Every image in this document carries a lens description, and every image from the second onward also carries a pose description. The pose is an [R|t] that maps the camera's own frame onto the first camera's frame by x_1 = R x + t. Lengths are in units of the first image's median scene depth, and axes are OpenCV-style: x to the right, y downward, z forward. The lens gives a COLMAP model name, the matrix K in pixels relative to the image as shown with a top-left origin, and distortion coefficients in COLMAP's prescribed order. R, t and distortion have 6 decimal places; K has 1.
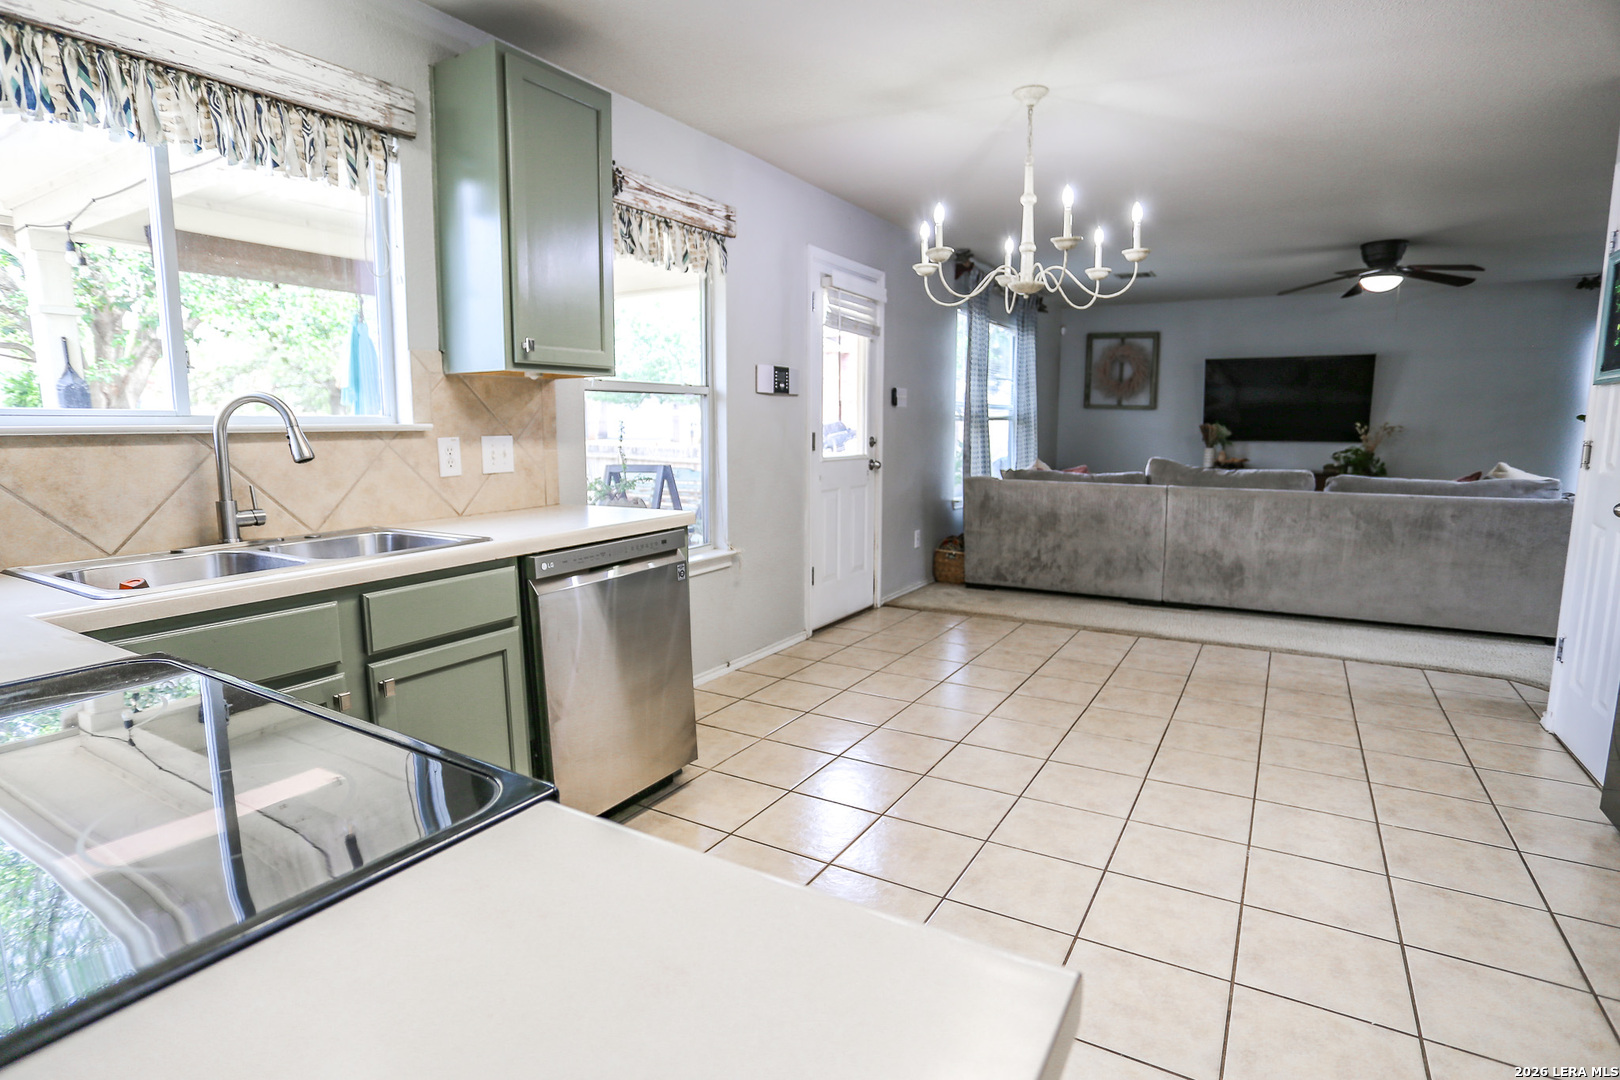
lens RADIAL K [[822.8, 0, 800.8], [0, 822.8, 541.7], [0, 0, 1]] dist [-0.084299, 0.040144]
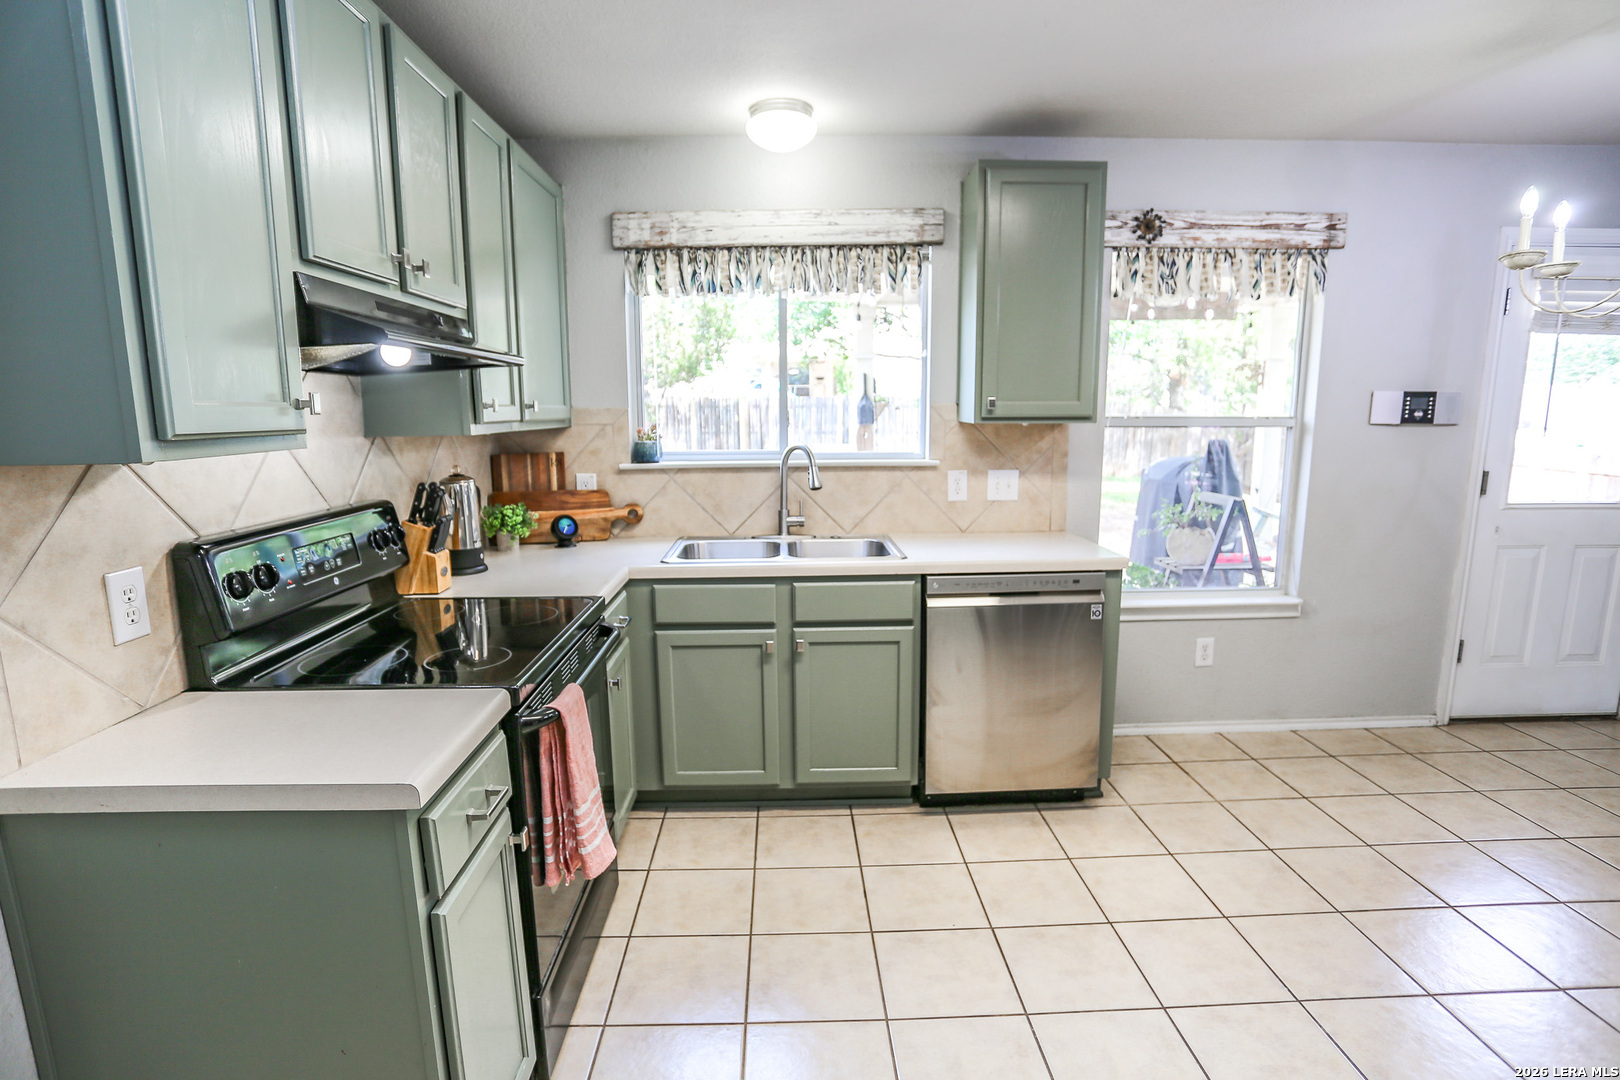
lens RADIAL K [[812.3, 0, 801.1], [0, 812.3, 542.5], [0, 0, 1]] dist [-0.076599, 0.034456]
pose [[0.535708, 0.138333, -0.832995, 0.355924], [-0.112793, 0.989372, 0.091763, -0.073613], [0.836836, 0.044797, 0.545618, 0.069150]]
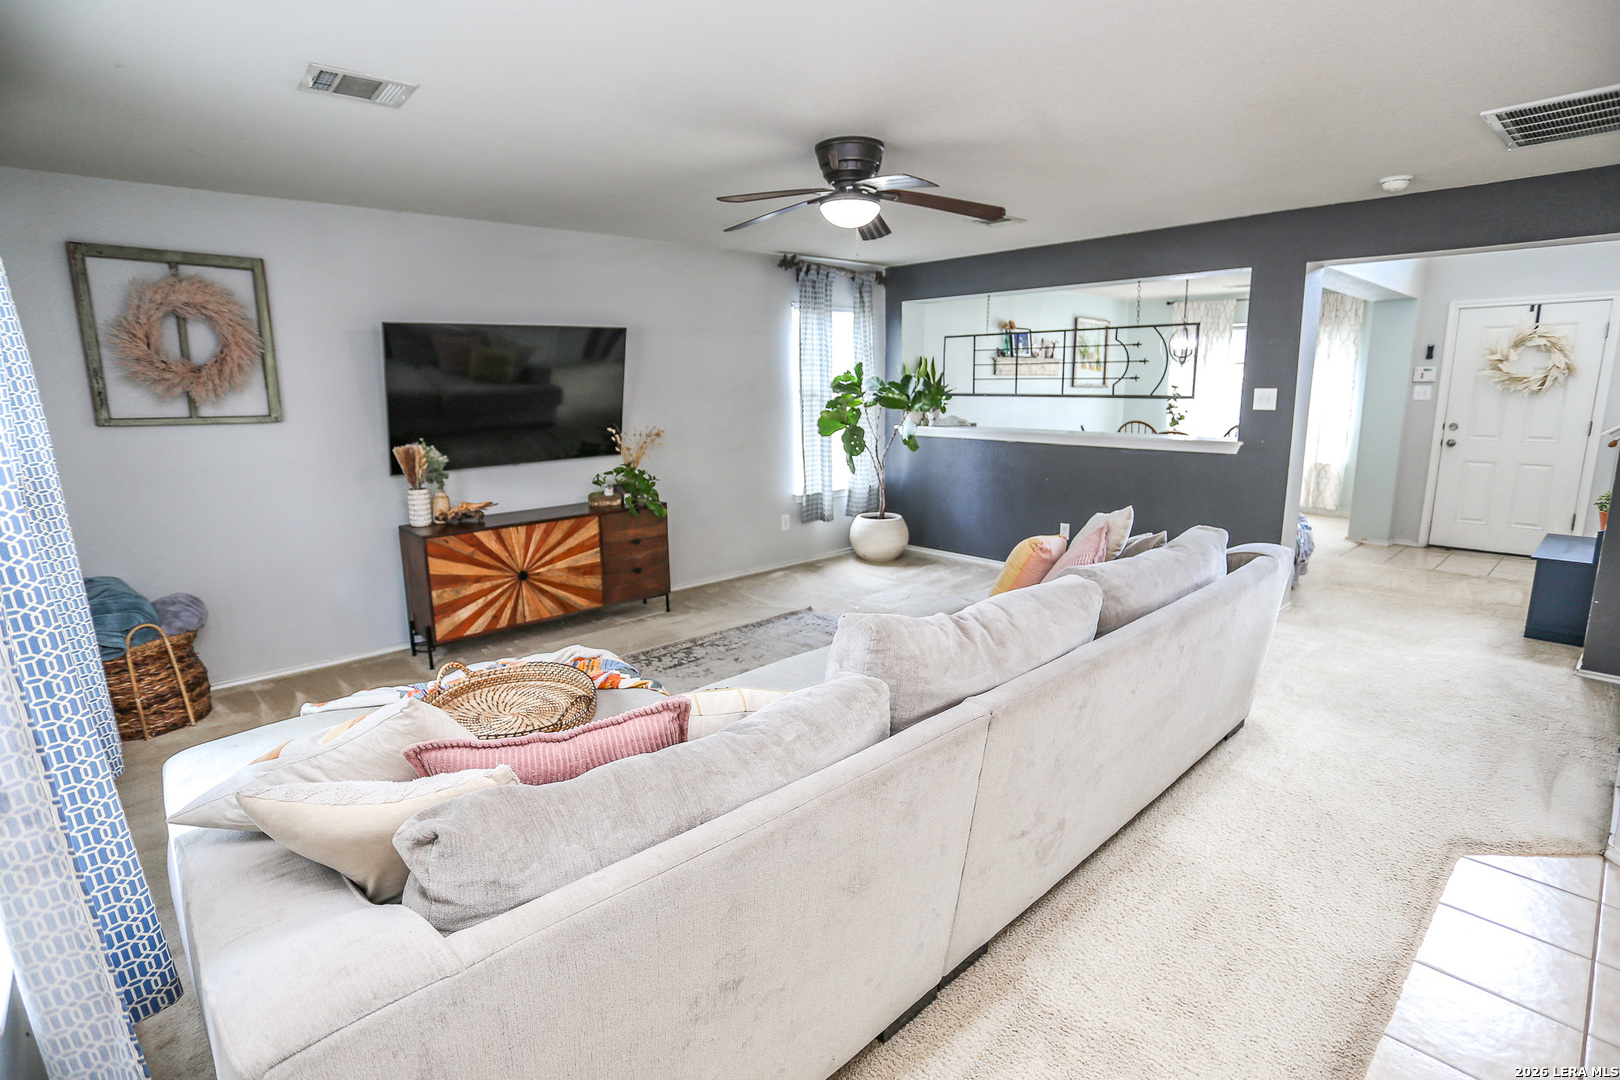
lens RADIAL K [[792.7, 0, 800.2], [0, 792.7, 542.2], [0, 0, 1]] dist [-0.072349, 0.031167]
pose [[0.285550, -0.189629, 0.939416, 0.180609], [0.151079, 0.976879, 0.151268, -0.267711], [-0.946380, 0.098732, 0.307597, 1.316683]]
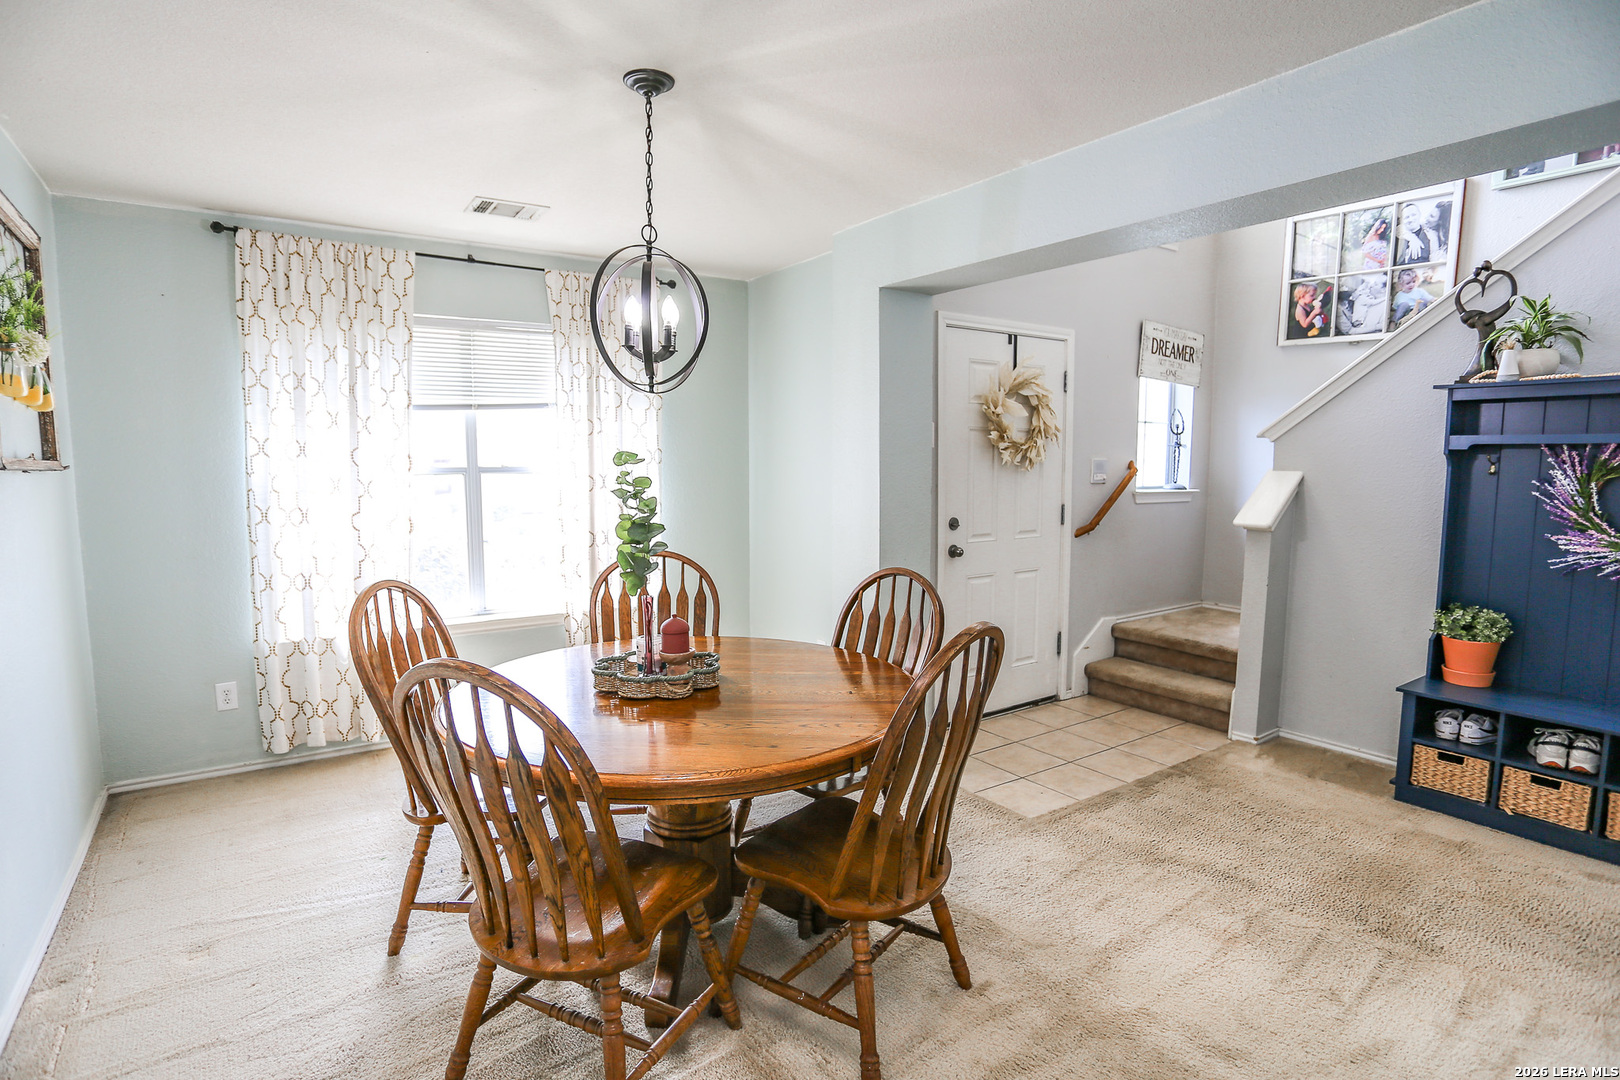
lens RADIAL K [[812.3, 0, 801.1], [0, 812.3, 542.5], [0, 0, 1]] dist [-0.076599, 0.034456]
pose [[-0.912779, -0.041303, 0.406360, 2.066911], [0.060786, 0.970059, 0.235138, -0.281408], [-0.403905, 0.239330, -0.882939, 1.469476]]
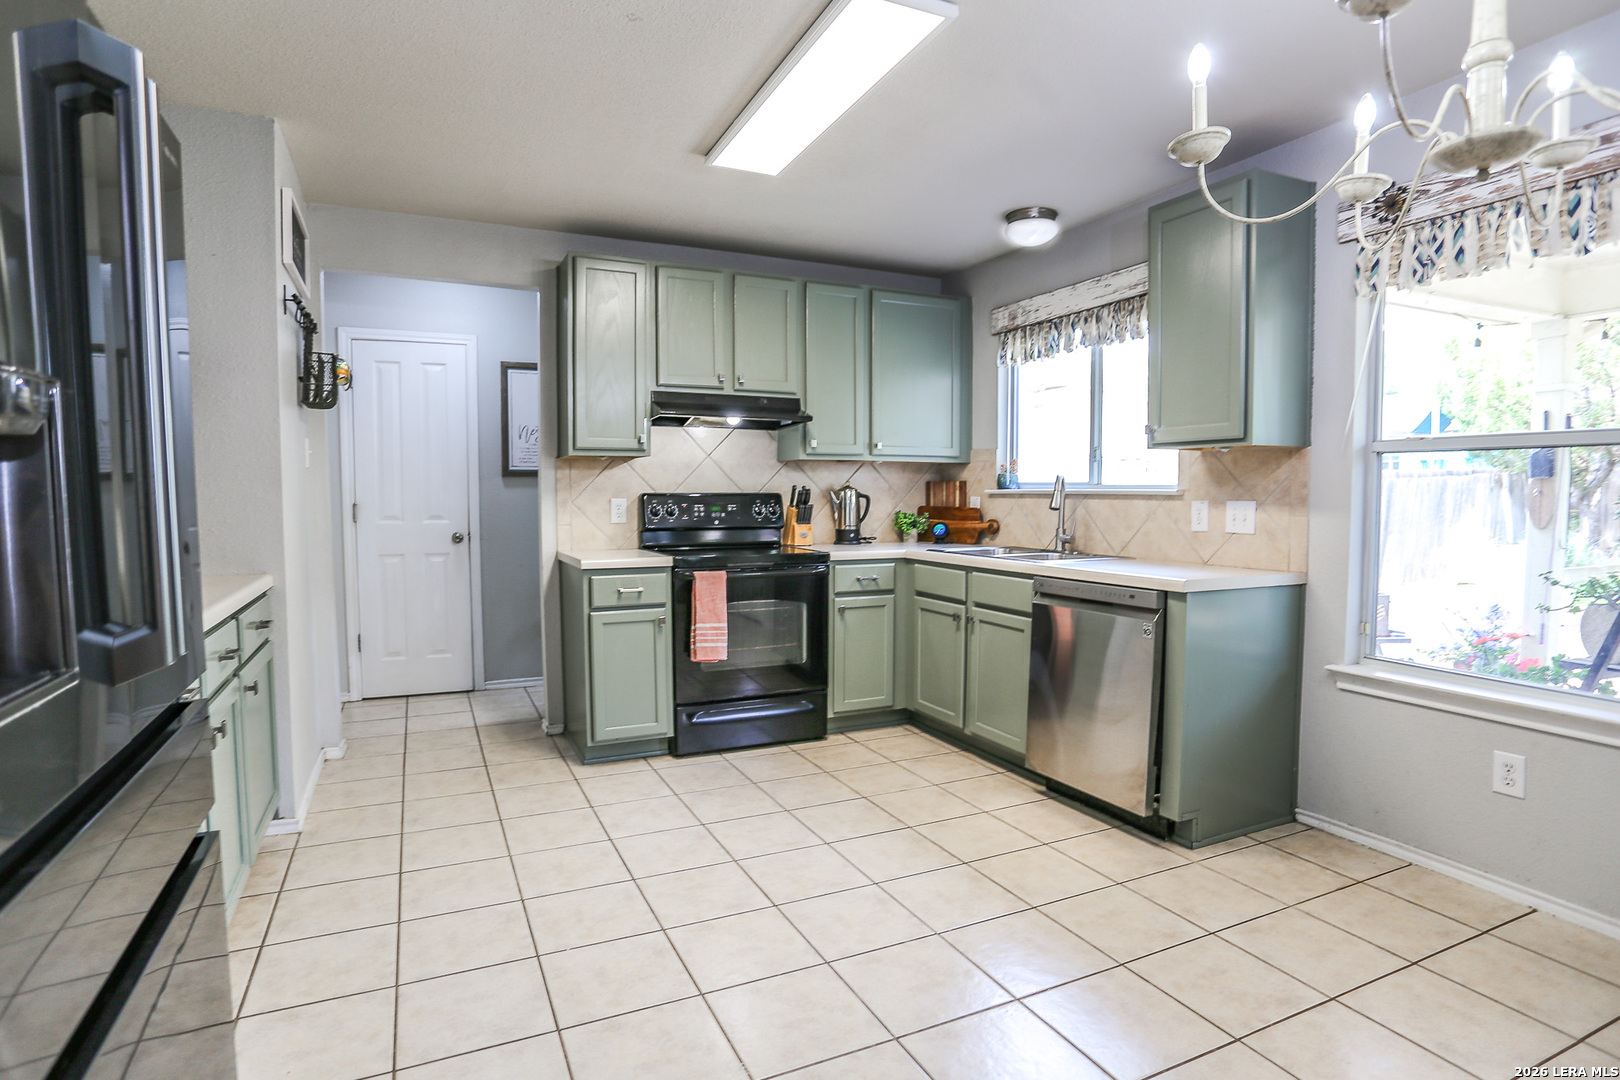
lens RADIAL K [[839.4, 0, 800.7], [0, 839.4, 544.7], [0, 0, 1]] dist [-0.082549, 0.042388]
pose [[-0.556609, 0.056817, -0.828829, 0.685742], [-0.115567, 0.982663, 0.144973, -0.121952], [0.822697, 0.176479, -0.540393, 0.827805]]
